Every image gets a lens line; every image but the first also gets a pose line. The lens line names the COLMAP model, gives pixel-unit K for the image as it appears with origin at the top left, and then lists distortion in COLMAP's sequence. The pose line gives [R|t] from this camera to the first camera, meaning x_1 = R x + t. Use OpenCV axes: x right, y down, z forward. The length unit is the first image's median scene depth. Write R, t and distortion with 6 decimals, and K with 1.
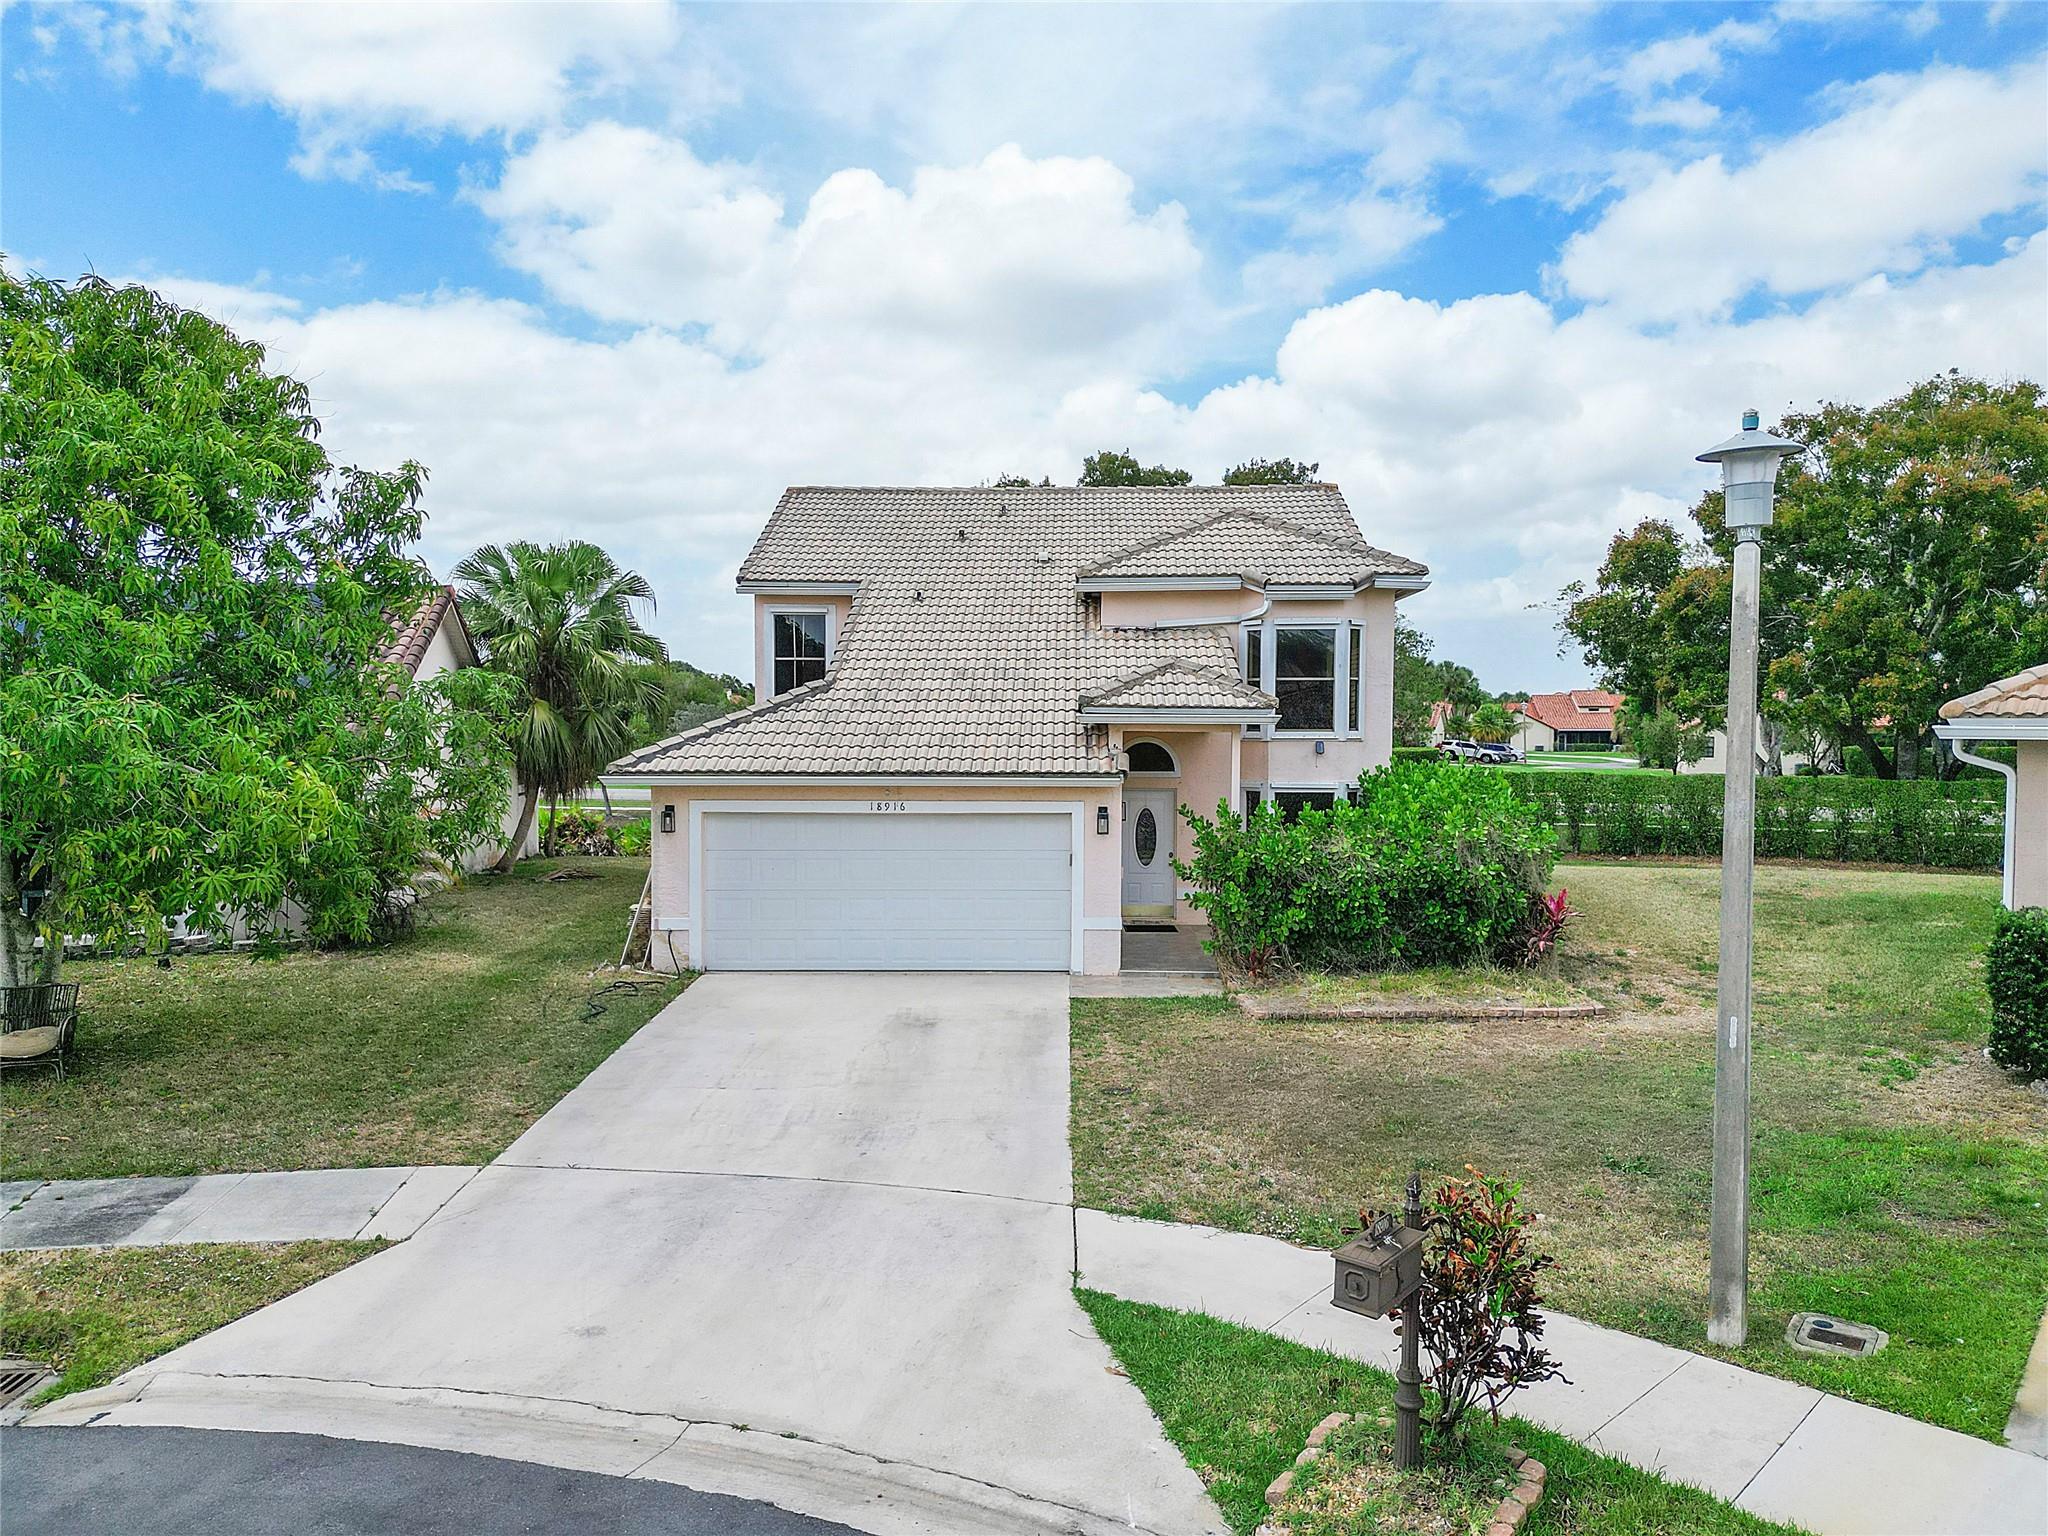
lens RADIAL K [[1444.2, 0, 1024.0], [0, 1444.2, 768.0], [0, 0, 1]] dist [0.064611, -0.061573]
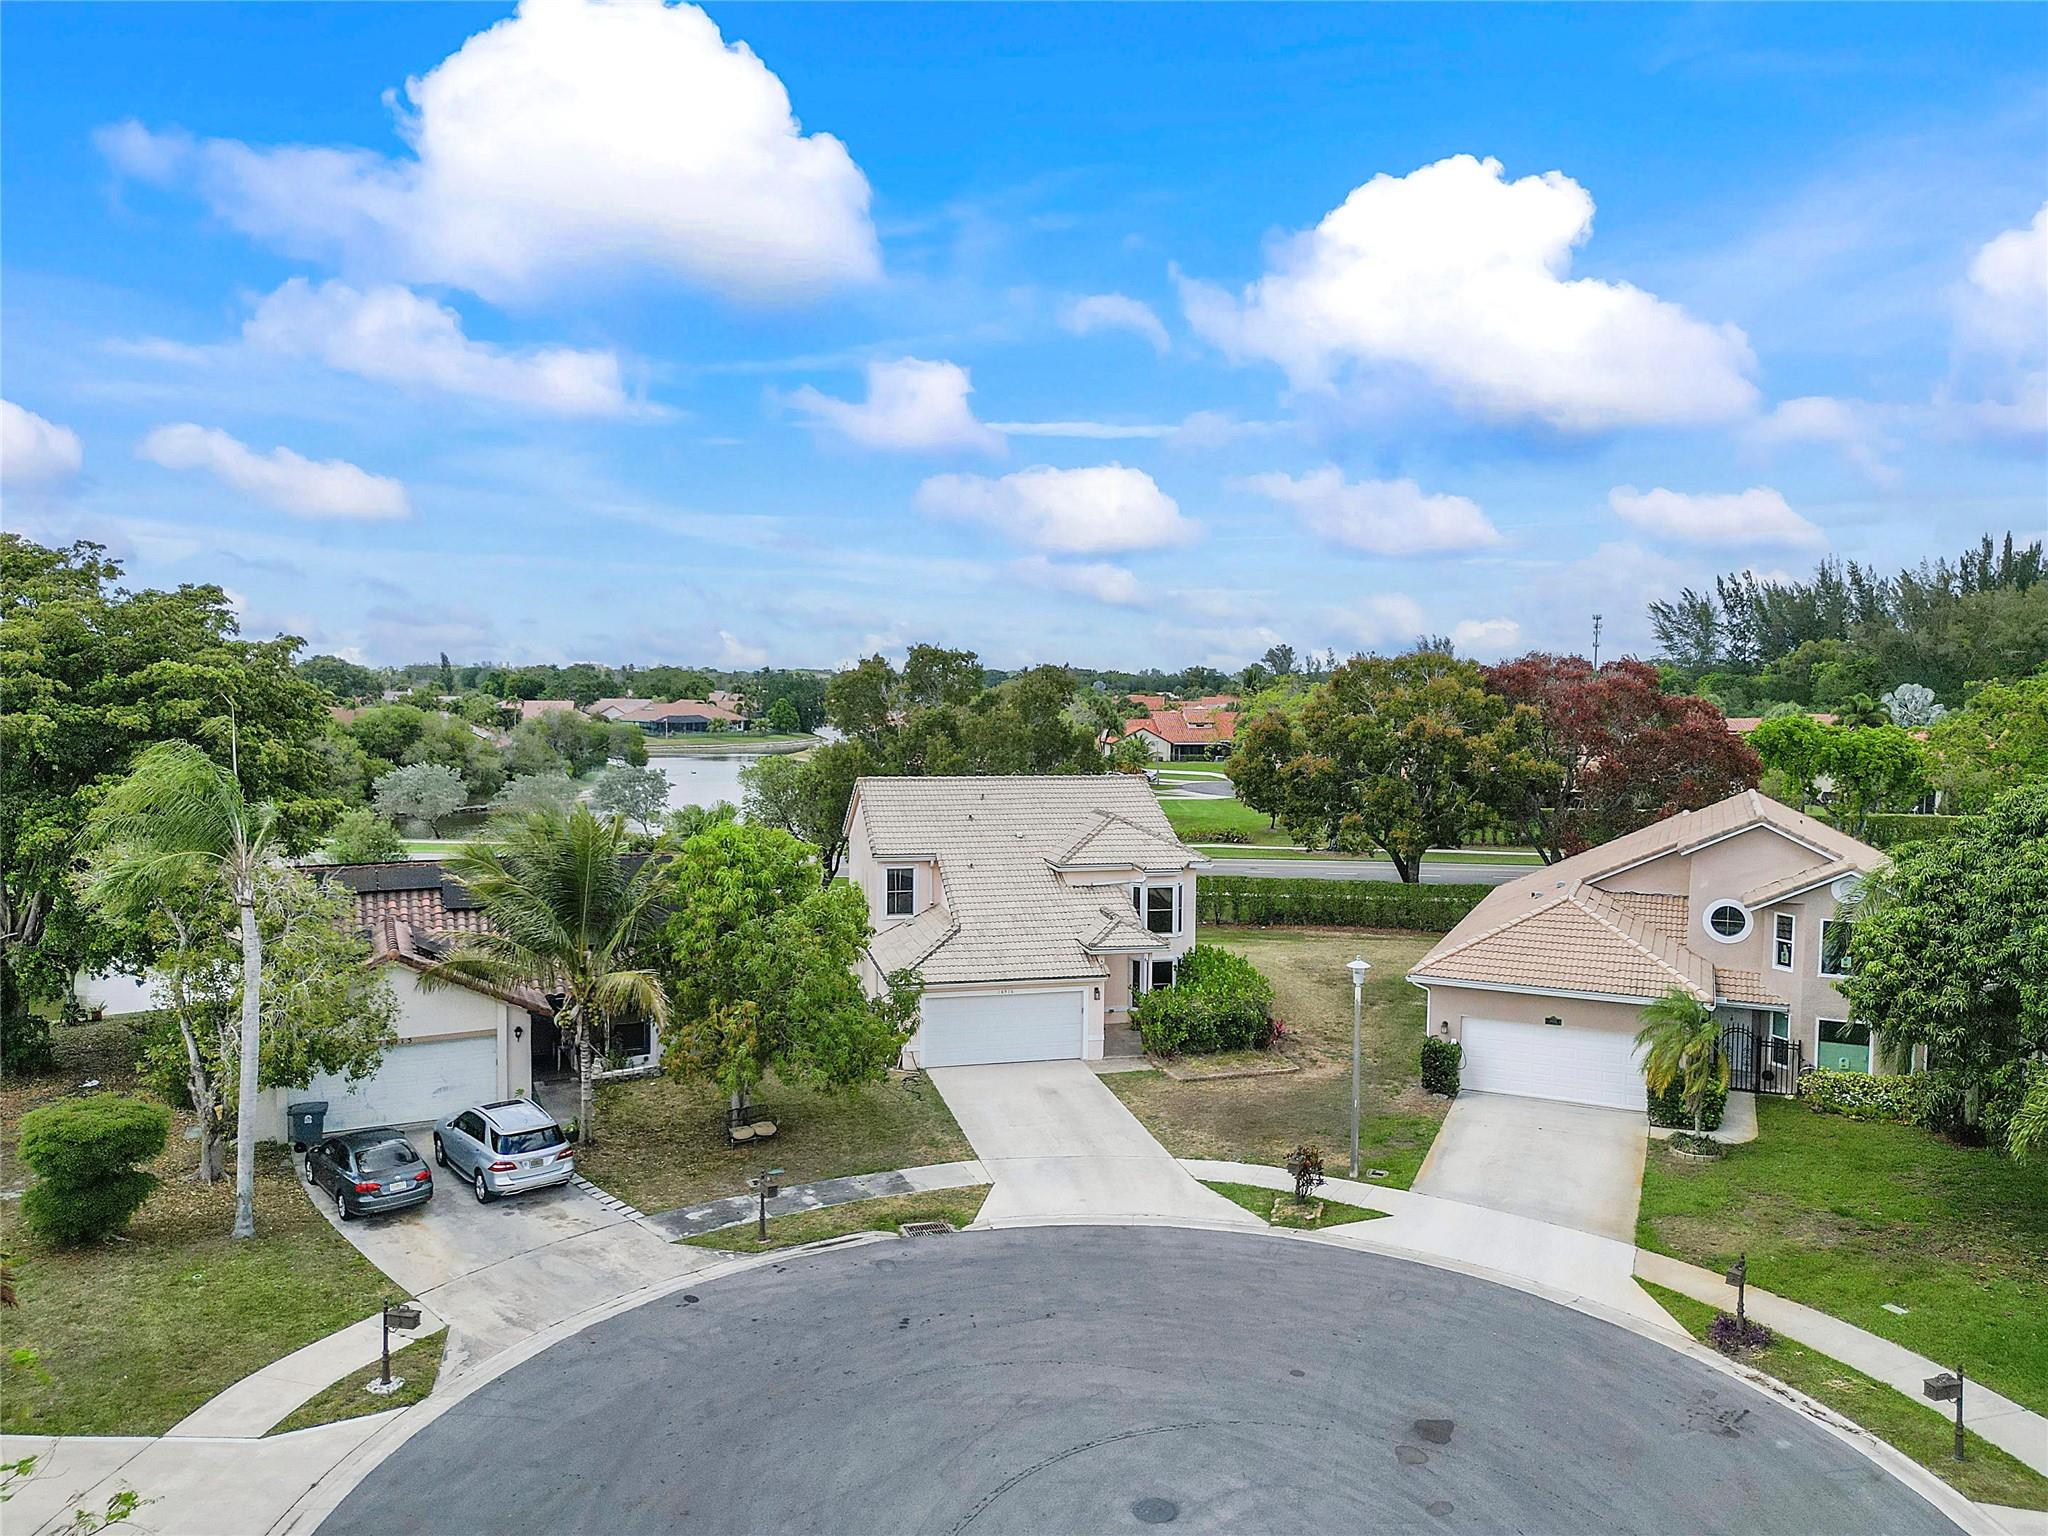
lens RADIAL K [[1441.0, 0, 1024.0], [0, 1441.0, 768.0], [0, 0, 1]] dist [0.080028, -0.076045]
pose [[0.964373, -0.012049, 0.264272, -0.707743], [0.003426, 0.999447, 0.033064, -0.428648], [-0.264524, -0.030980, 0.963881, -1.272168]]
